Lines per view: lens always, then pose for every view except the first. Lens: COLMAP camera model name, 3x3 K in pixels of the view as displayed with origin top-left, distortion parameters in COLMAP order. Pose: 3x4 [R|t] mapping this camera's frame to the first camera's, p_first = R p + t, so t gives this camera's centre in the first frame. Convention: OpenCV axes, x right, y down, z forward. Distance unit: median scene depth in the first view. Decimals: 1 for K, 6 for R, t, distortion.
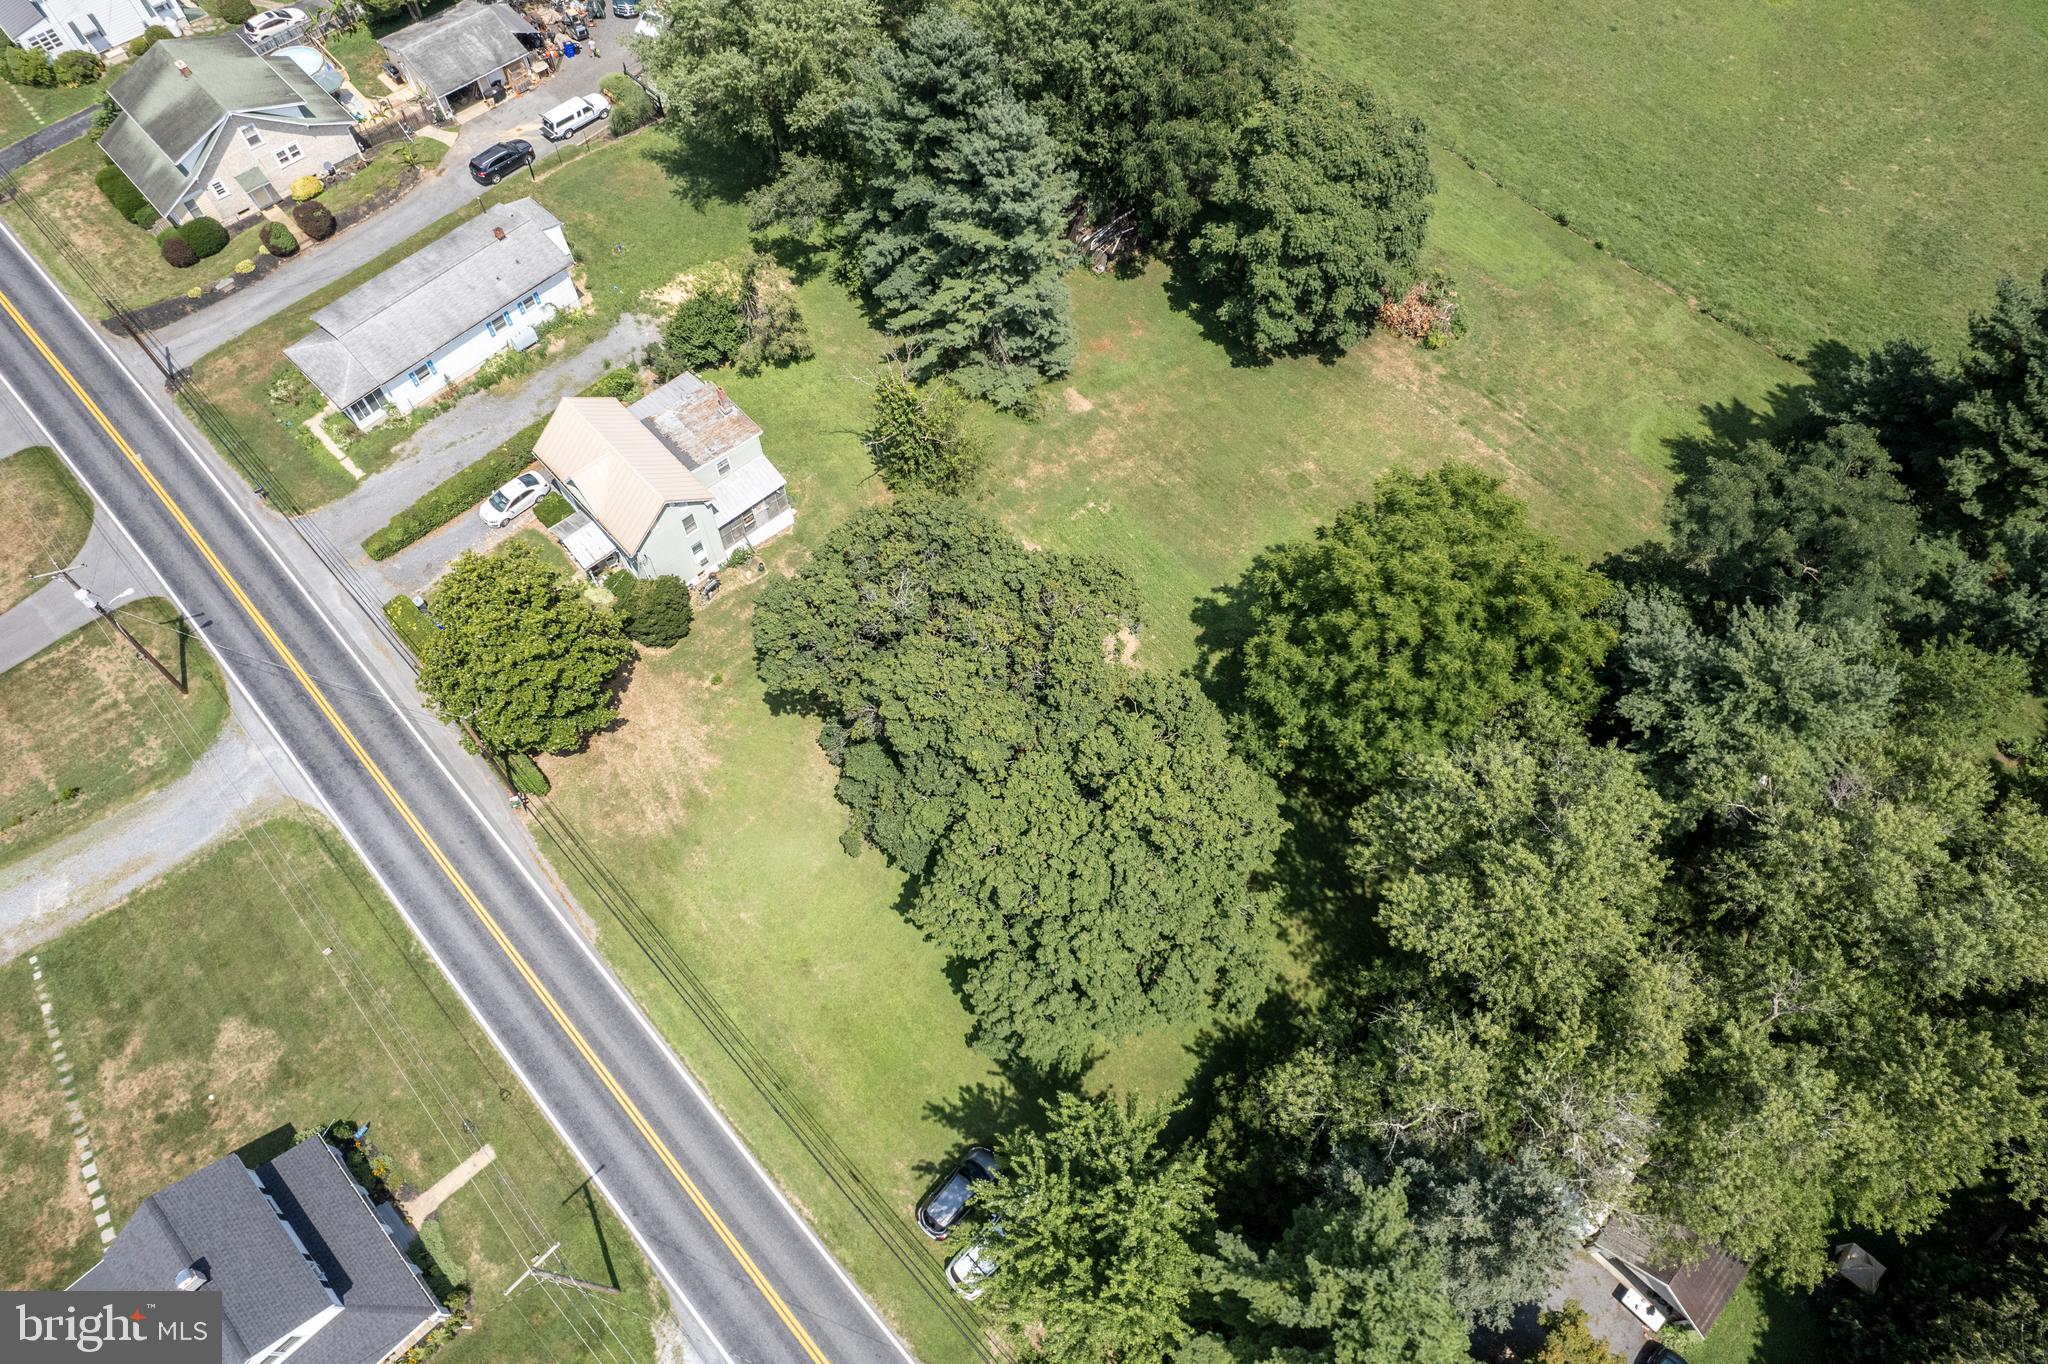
lens RADIAL K [[1310.7, 0, 1027.3], [0, 1310.7, 672.3], [0, 0, 1]] dist [-0.060548, 0.055122]
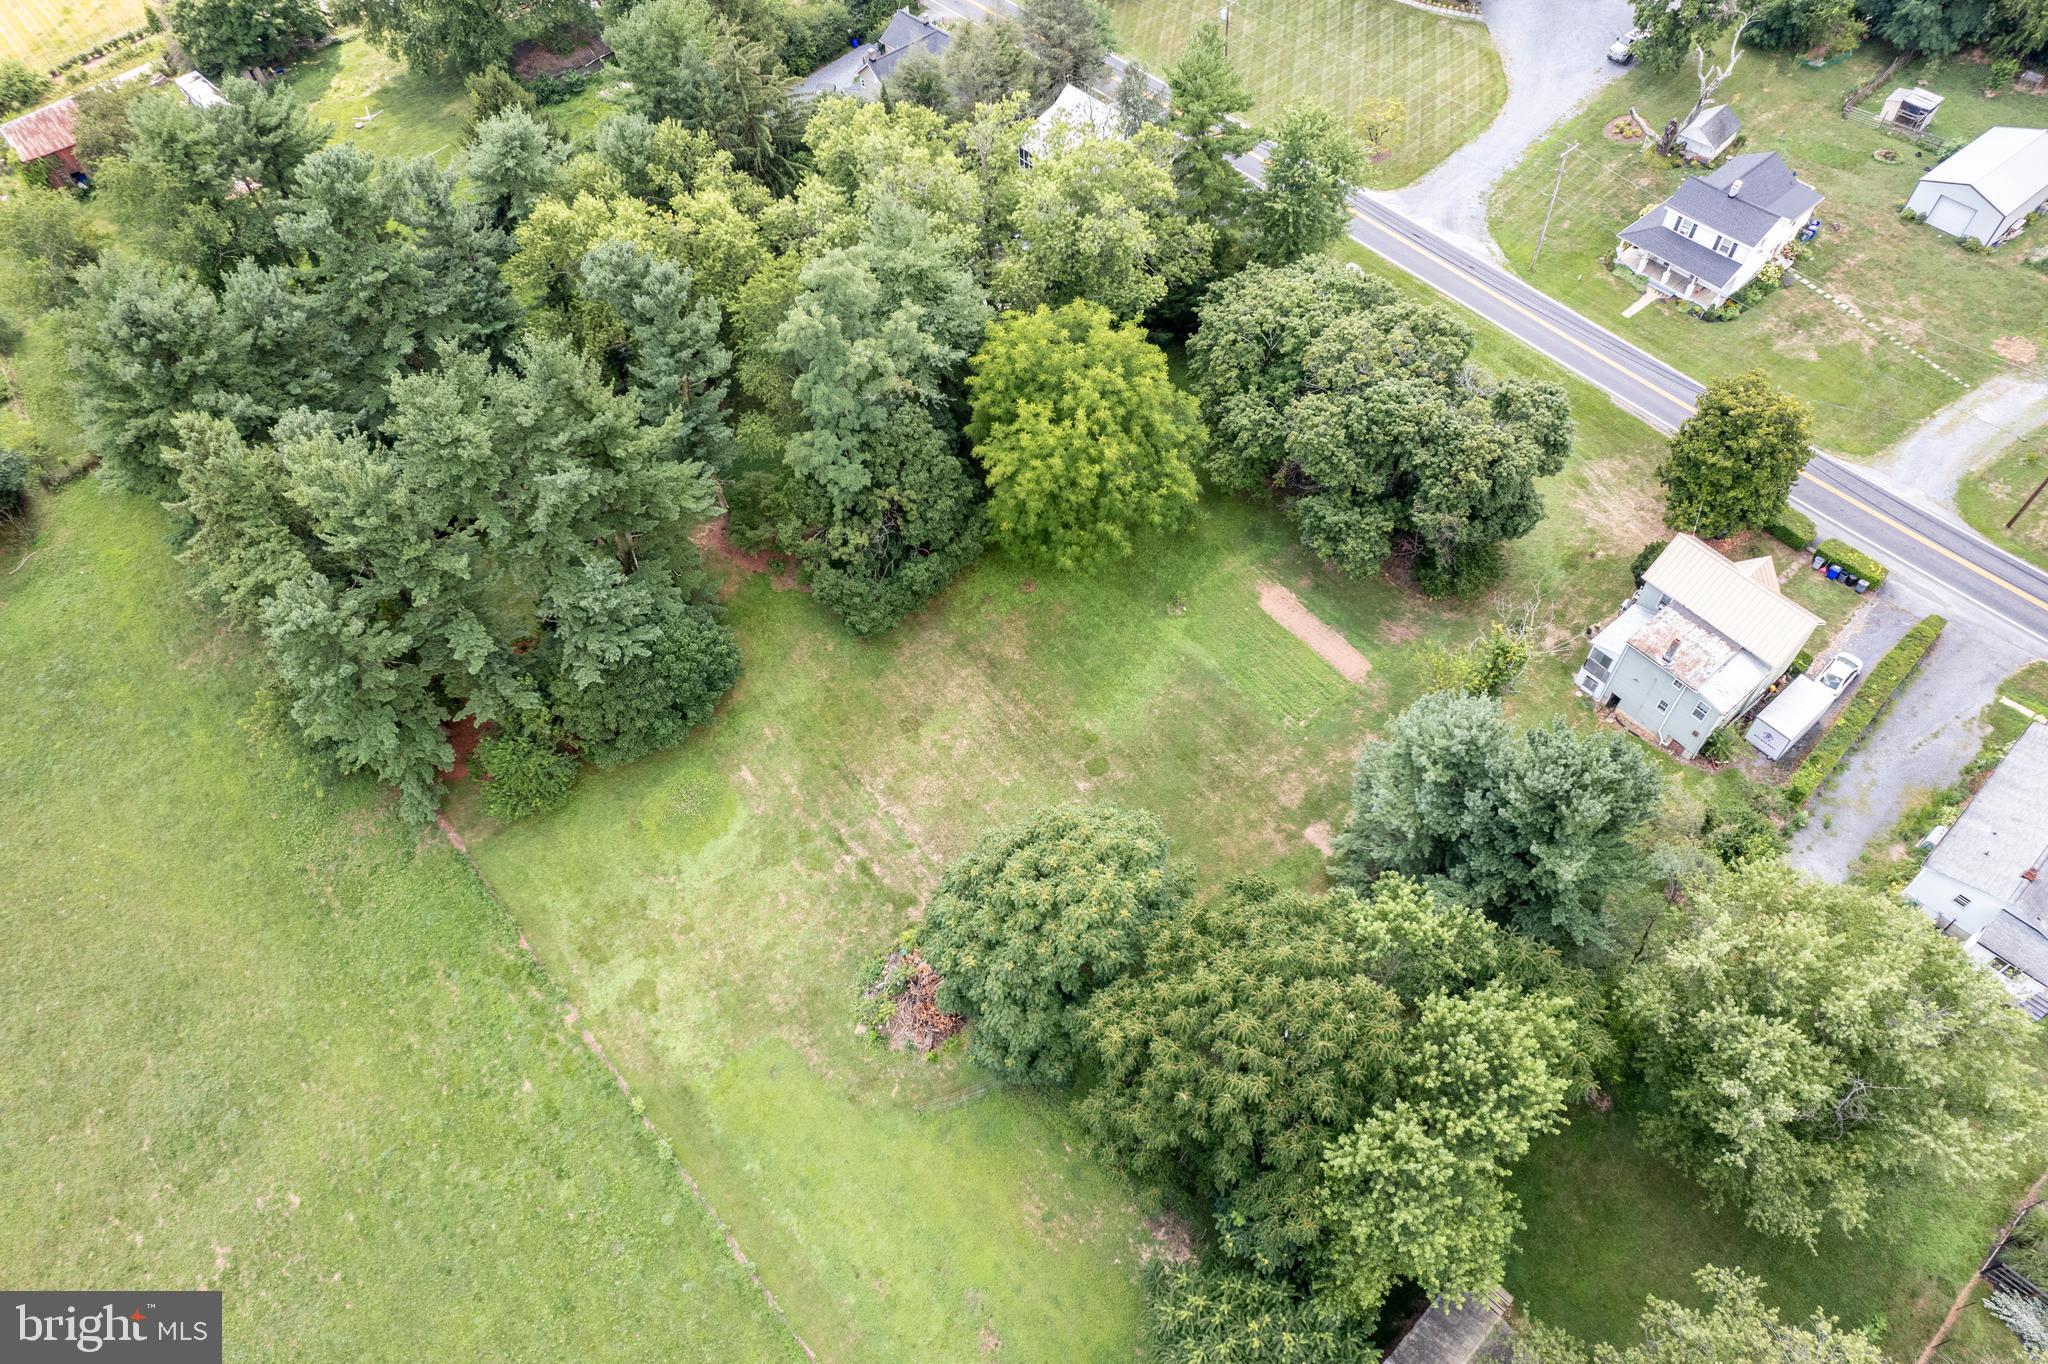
lens RADIAL K [[1314.5, 0, 1028.5], [0, 1314.5, 681.6], [0, 0, 1]] dist [-0.074276, 0.070395]
pose [[-0.997471, -0.034904, 0.061921, 0.206046], [0.070717, -0.399222, 0.914123, -1.105820], [-0.007186, 0.916190, 0.400680, 0.536921]]
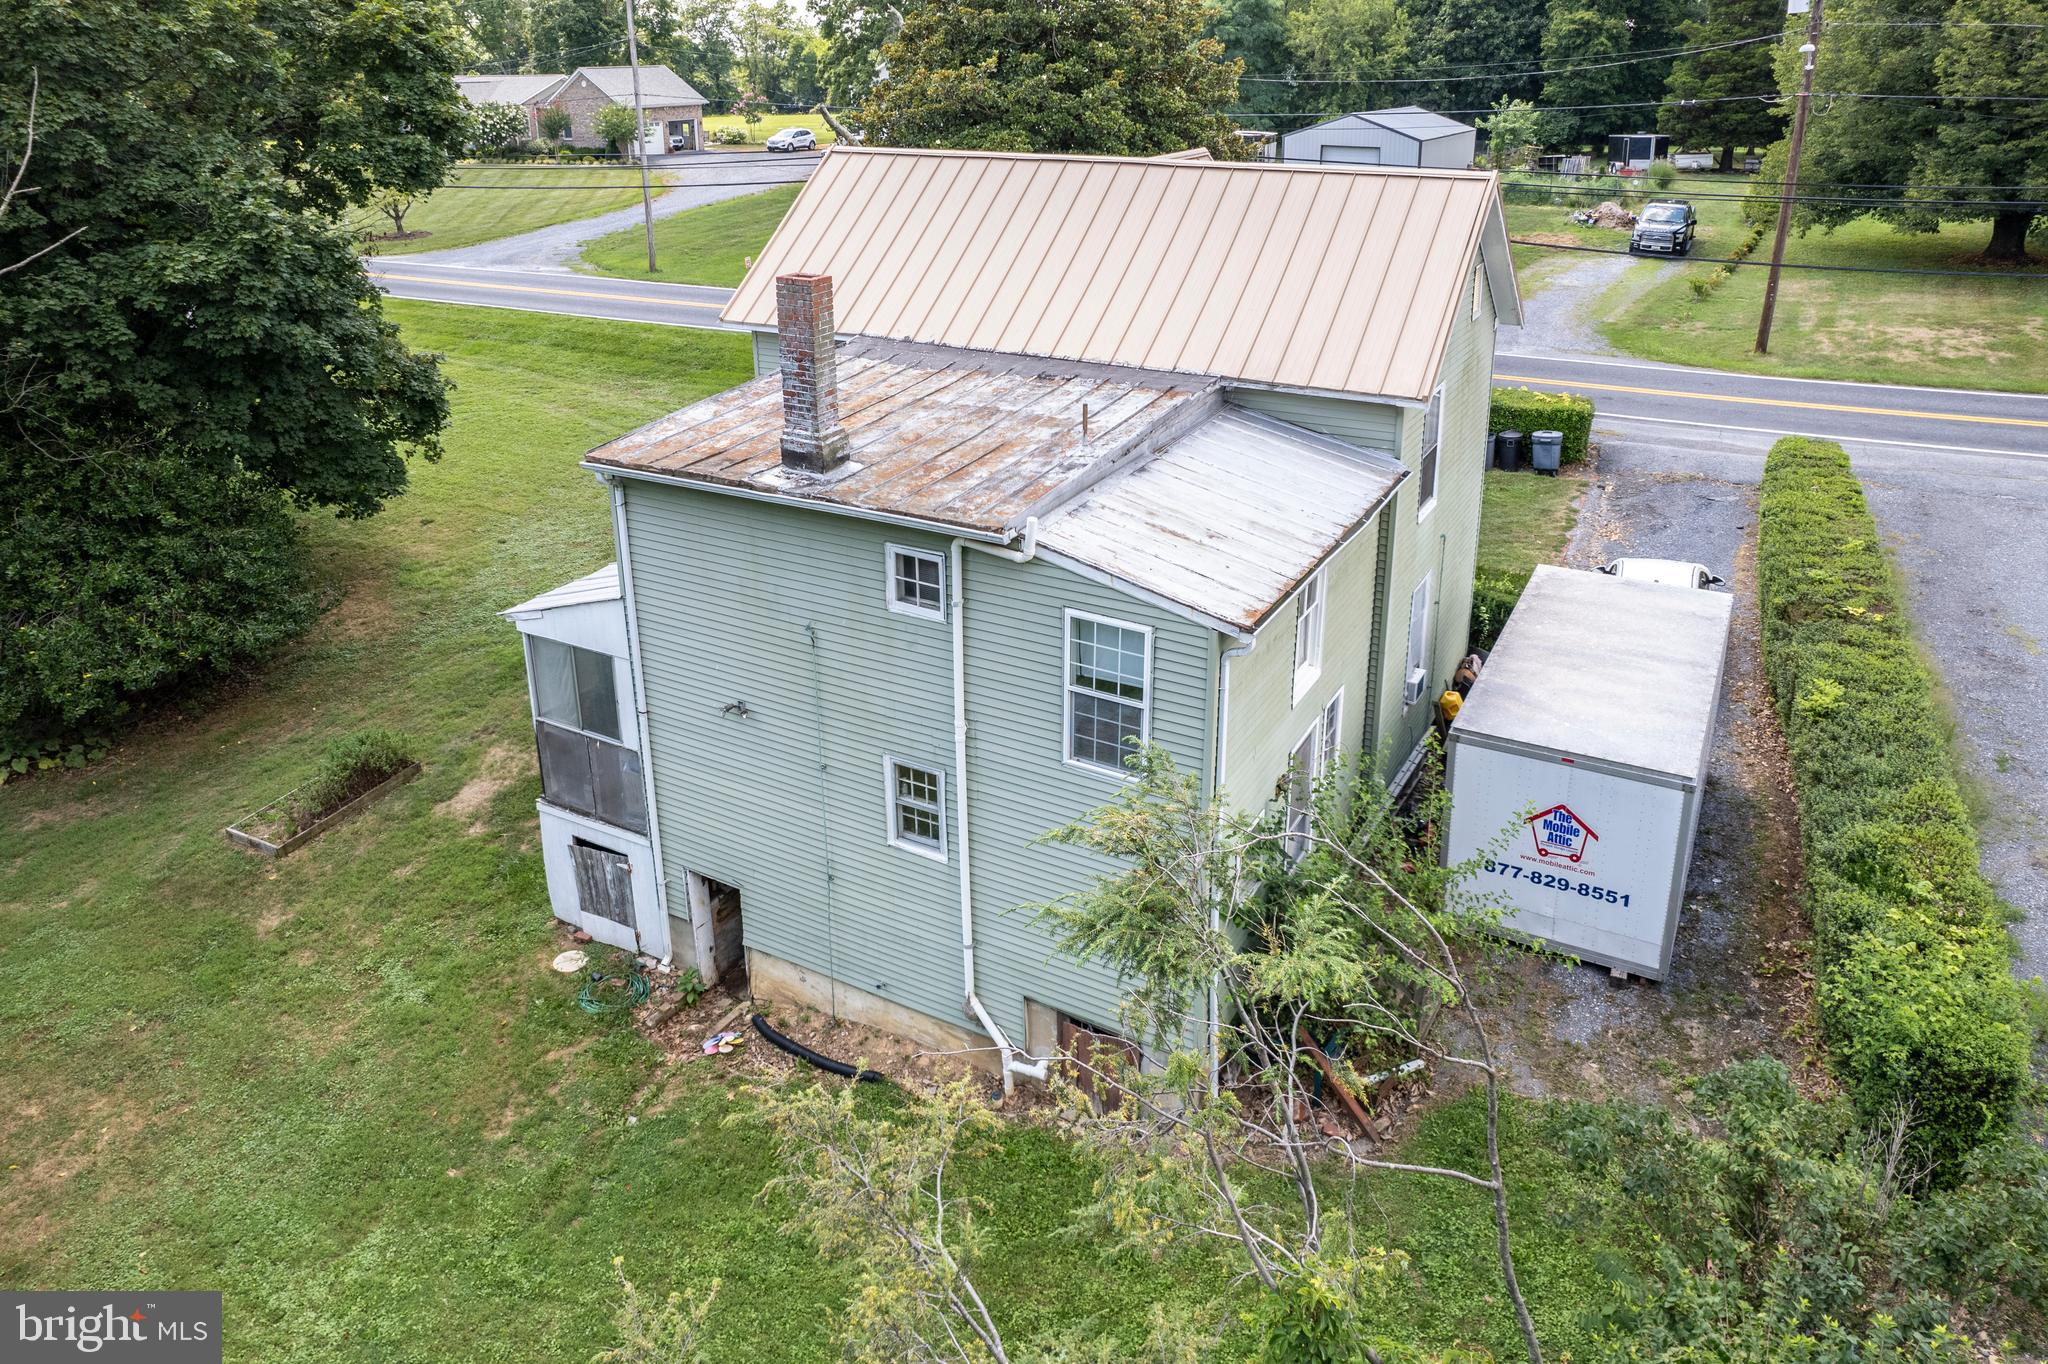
lens RADIAL K [[1396.5, 0, 1011.6], [0, 1396.5, 521.8], [0, 0, 1]] dist [-0.054415, 0.057439]
pose [[-0.954516, 0.108056, -0.277891, -0.184048], [-0.253576, 0.196068, 0.947236, -0.343256], [0.156840, 0.974619, -0.159750, 0.942835]]
